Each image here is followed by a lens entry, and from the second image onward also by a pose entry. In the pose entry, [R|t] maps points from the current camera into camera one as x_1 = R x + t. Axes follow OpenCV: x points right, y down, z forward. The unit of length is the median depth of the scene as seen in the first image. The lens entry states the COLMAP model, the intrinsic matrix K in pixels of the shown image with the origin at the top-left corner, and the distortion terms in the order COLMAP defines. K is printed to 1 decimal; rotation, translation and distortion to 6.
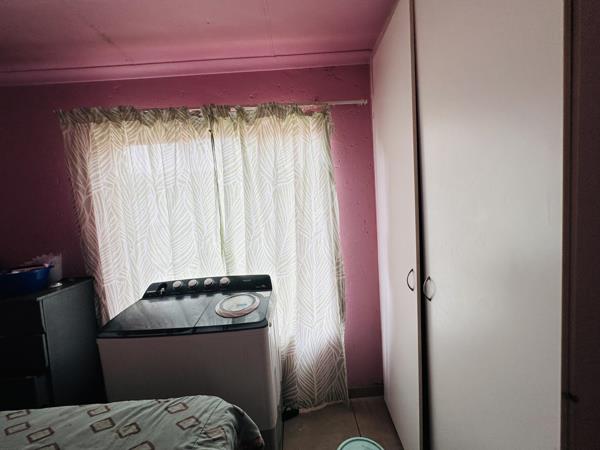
lens RADIAL K [[255.4, 0, 300.0], [0, 255.4, 225.0], [0, 0, 1]] dist [-0.000205, -0.000015]
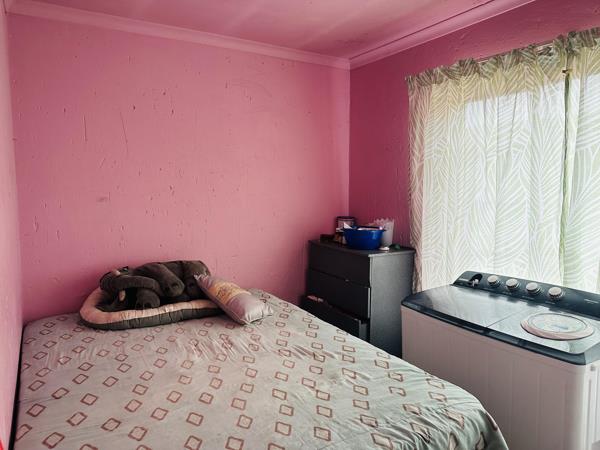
lens RADIAL K [[433.1, 0, 300.0], [0, 433.1, 225.0], [0, 0, 1]] dist [0.001310, -0.001002]
pose [[0.497496, 0.142134, -0.855742, 0.353453], [-0.101924, 0.989230, 0.105051, -0.010303], [0.861457, 0.034958, 0.506625, -0.191768]]
